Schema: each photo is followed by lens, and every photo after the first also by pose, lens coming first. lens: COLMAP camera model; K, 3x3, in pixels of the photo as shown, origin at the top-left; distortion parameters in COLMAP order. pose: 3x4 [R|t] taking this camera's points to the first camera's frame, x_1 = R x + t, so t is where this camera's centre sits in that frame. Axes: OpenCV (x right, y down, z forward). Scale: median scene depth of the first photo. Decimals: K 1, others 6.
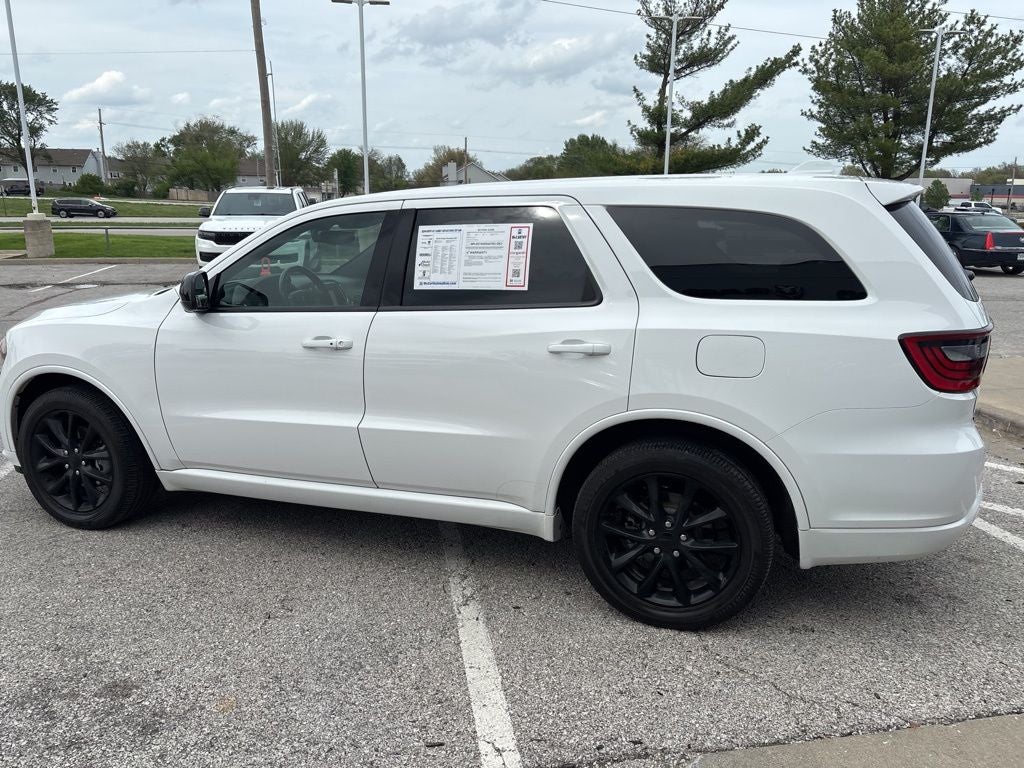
lens RADIAL K [[783.8, 0, 510.3], [0, 783.8, 389.2], [0, 0, 1]] dist [0.046029, -0.051524]
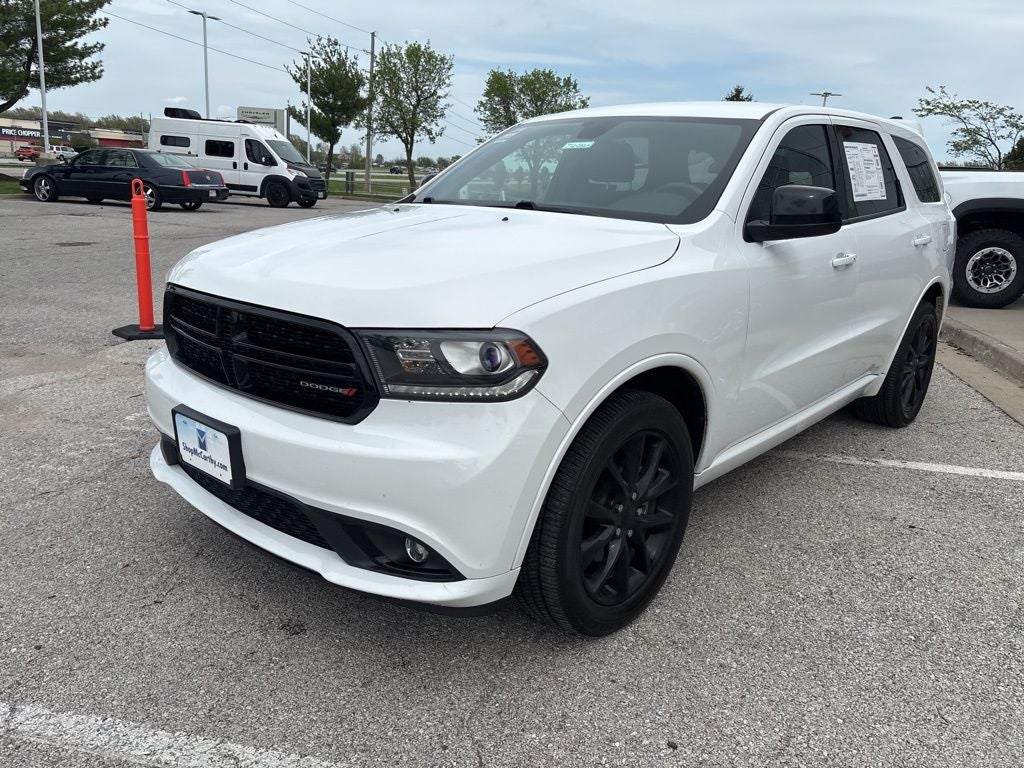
lens RADIAL K [[783.8, 0, 510.3], [0, 783.8, 389.2], [0, 0, 1]] dist [0.046029, -0.051524]
pose [[0.357706, -0.229203, 0.905269, -1.308159], [0.165077, 0.969664, 0.180279, -0.147517], [-0.919128, 0.084952, 0.384691, 1.015554]]
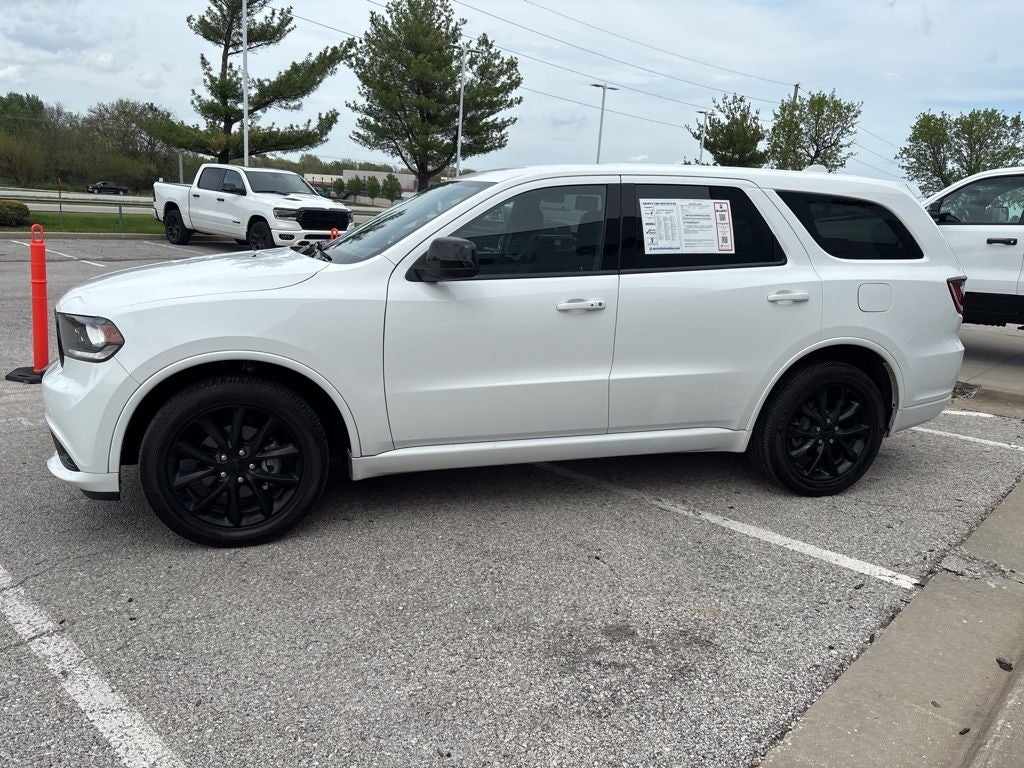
lens RADIAL K [[783.8, 0, 510.3], [0, 783.8, 389.2], [0, 0, 1]] dist [0.046029, -0.051524]
pose [[0.790959, -0.103661, 0.603025, -0.972064], [0.091753, 0.994495, 0.050606, -0.006383], [-0.604951, 0.015302, 0.796116, 0.201349]]
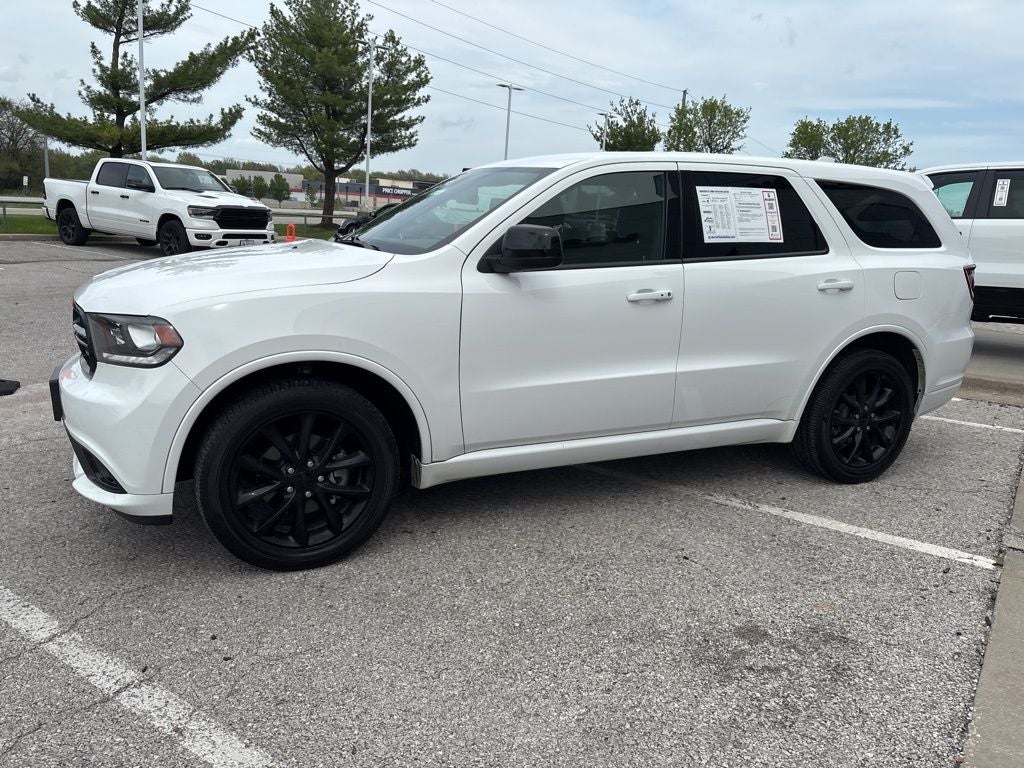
lens RADIAL K [[784.0, 0, 512.0], [0, 784.0, 384.0], [0, 0, 1]] dist [0.046173, -0.049222]
pose [[0.697490, -0.121575, 0.706206, -1.108900], [0.115377, 0.991698, 0.056770, -0.022127], [-0.707245, 0.041884, 0.705727, 0.399460]]
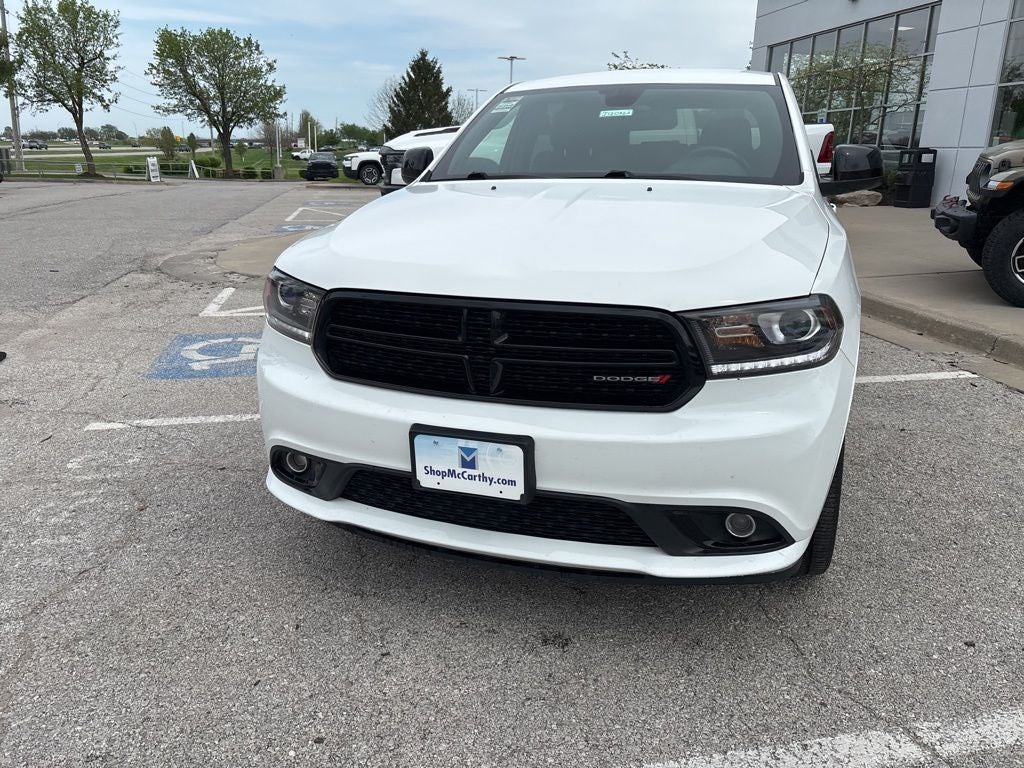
lens RADIAL K [[781.4, 0, 512.6], [0, 781.4, 380.7], [0, 0, 1]] dist [0.061598, -0.073037]
pose [[-0.029673, -0.282727, 0.958741, -1.358679], [0.217174, 0.934427, 0.282278, -0.243067], [-0.975682, 0.216590, 0.033673, 1.449535]]
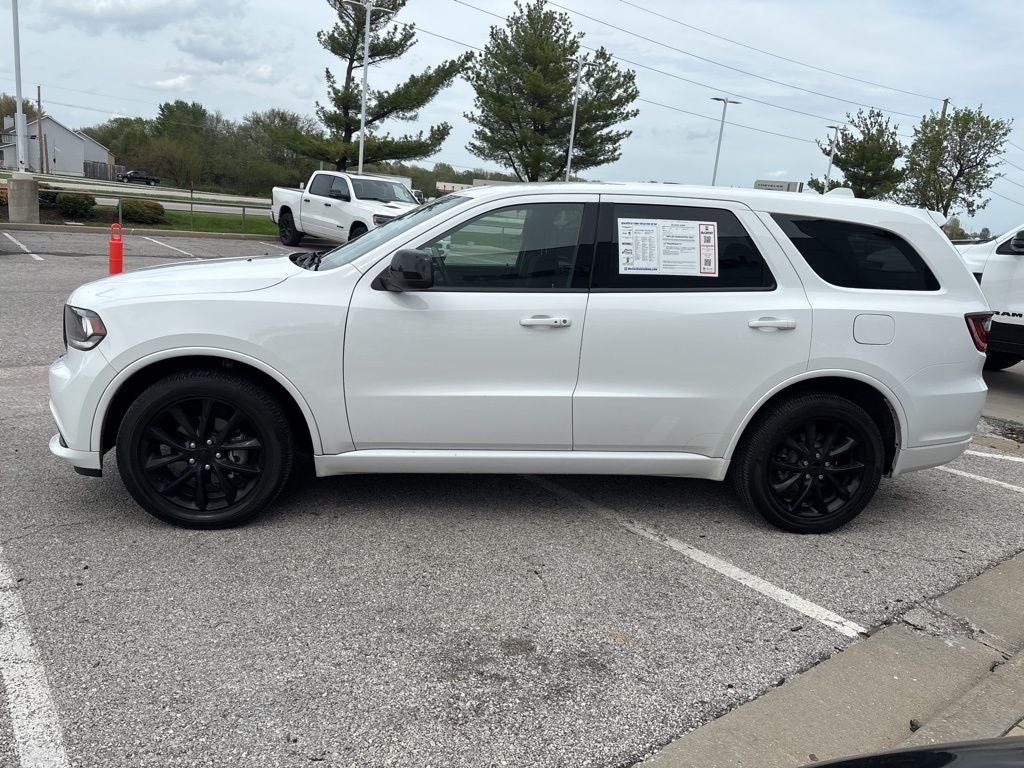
lens RADIAL K [[787.0, 0, 509.4], [0, 787.0, 389.0], [0, 0, 1]] dist [0.044622, -0.051490]
pose [[0.877577, -0.041486, 0.477638, -0.802609], [0.032479, 0.999105, 0.027105, 0.004692], [-0.478335, -0.008273, 0.878138, 0.062985]]
